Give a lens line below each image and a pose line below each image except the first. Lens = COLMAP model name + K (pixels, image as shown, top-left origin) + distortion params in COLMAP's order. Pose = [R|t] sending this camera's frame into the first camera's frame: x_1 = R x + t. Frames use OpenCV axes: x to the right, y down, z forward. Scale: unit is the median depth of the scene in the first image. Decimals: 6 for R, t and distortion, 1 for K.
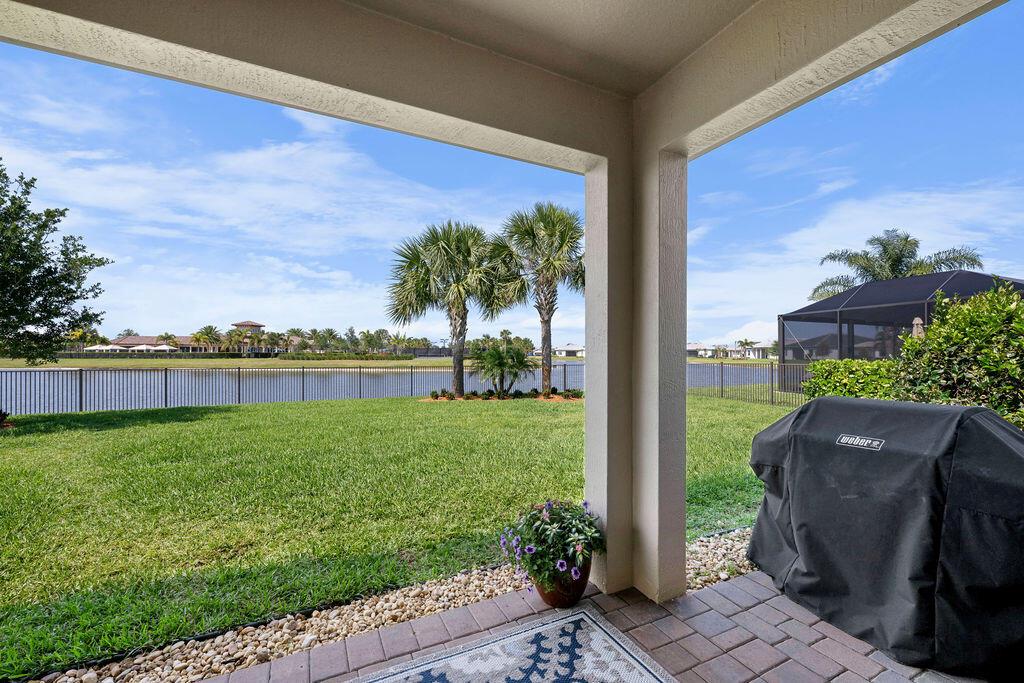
lens RADIAL K [[409.9, 0, 505.2], [0, 409.9, 353.2], [0, 0, 1]] dist [0.000823, -0.000008]
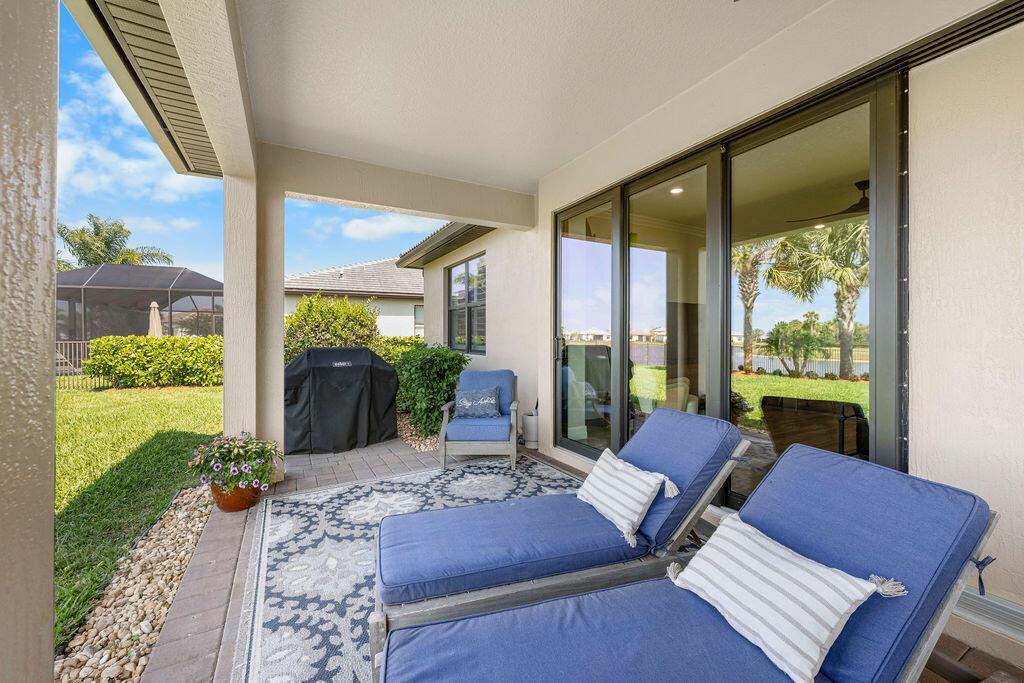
lens RADIAL K [[408.7, 0, 509.6], [0, 408.7, 334.5], [0, 0, 1]] dist [-0.000181, -0.000084]
pose [[-0.057613, 0.003044, 0.998334, -0.215578], [-0.000195, 0.999995, -0.003060, 0.010284], [-0.998339, -0.000371, -0.057612, 0.040143]]
